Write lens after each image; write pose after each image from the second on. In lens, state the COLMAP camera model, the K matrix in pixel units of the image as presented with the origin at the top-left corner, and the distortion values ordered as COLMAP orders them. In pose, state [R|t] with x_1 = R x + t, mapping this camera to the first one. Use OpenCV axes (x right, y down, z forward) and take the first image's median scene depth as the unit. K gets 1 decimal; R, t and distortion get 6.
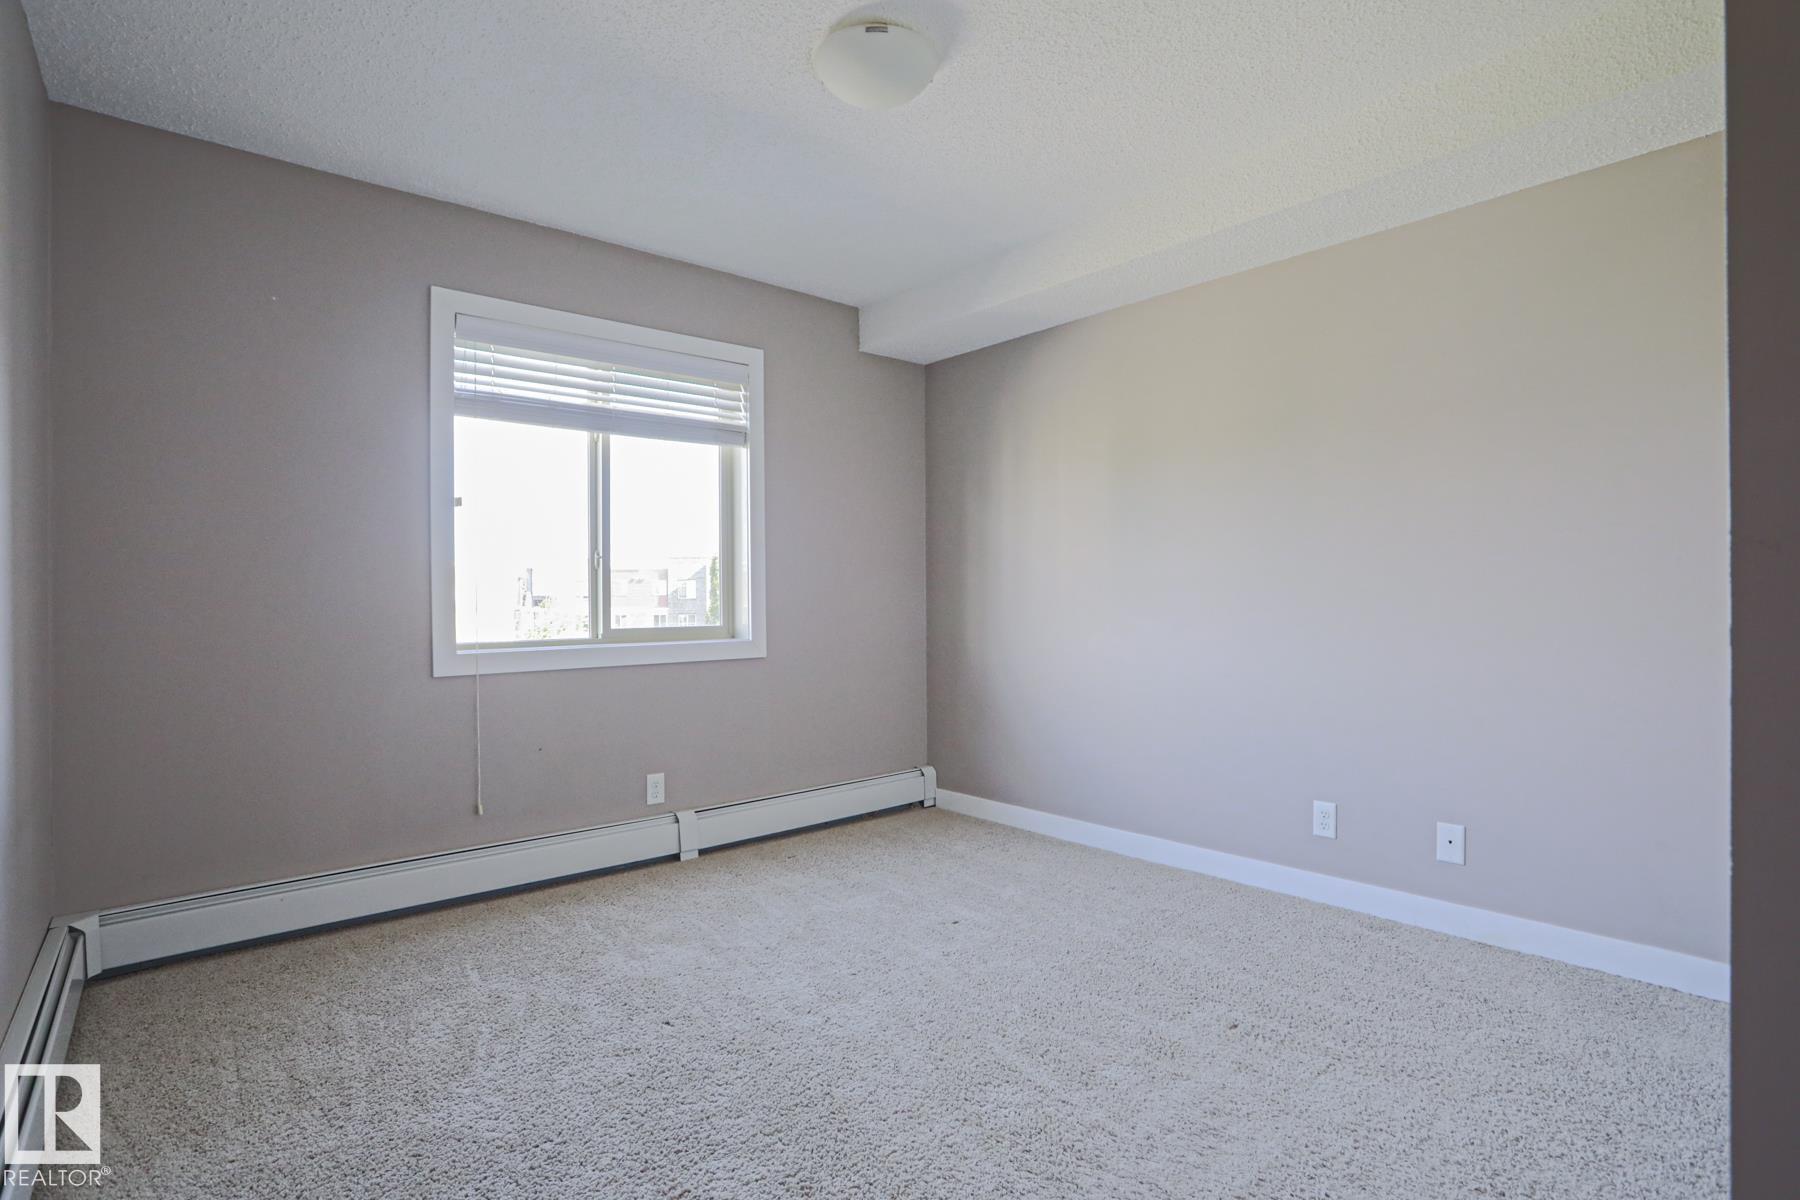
lens RADIAL K [[873.6, 0, 897.0], [0, 873.6, 596.6], [0, 0, 1]] dist [-0.051929, 0.014308]
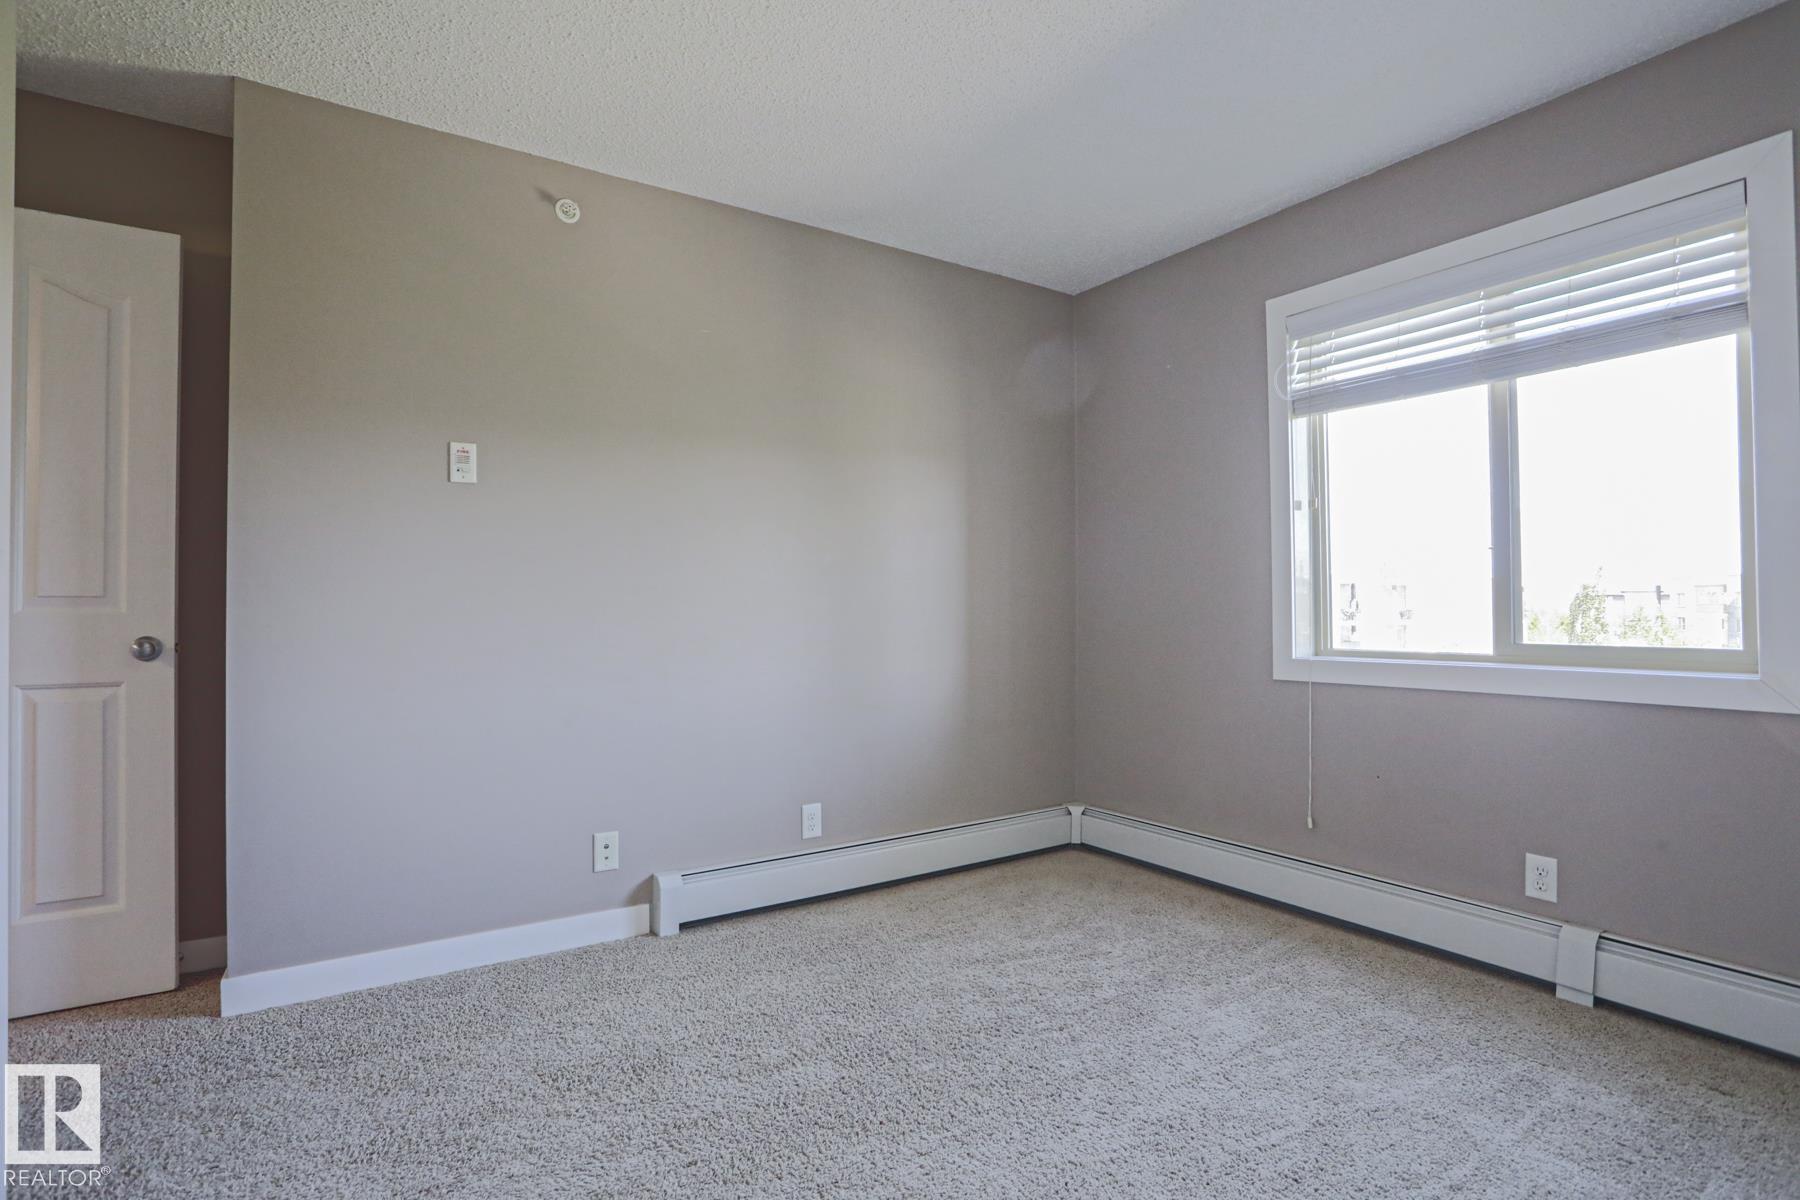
lens RADIAL K [[873.6, 0, 895.2], [0, 873.6, 601.9], [0, 0, 1]] dist [-0.051929, 0.014308]
pose [[-0.138750, -0.001403, -0.990326, 0.462774], [0.008379, 0.999962, -0.002591, -0.000152], [0.990292, -0.008657, -0.138733, 0.589646]]
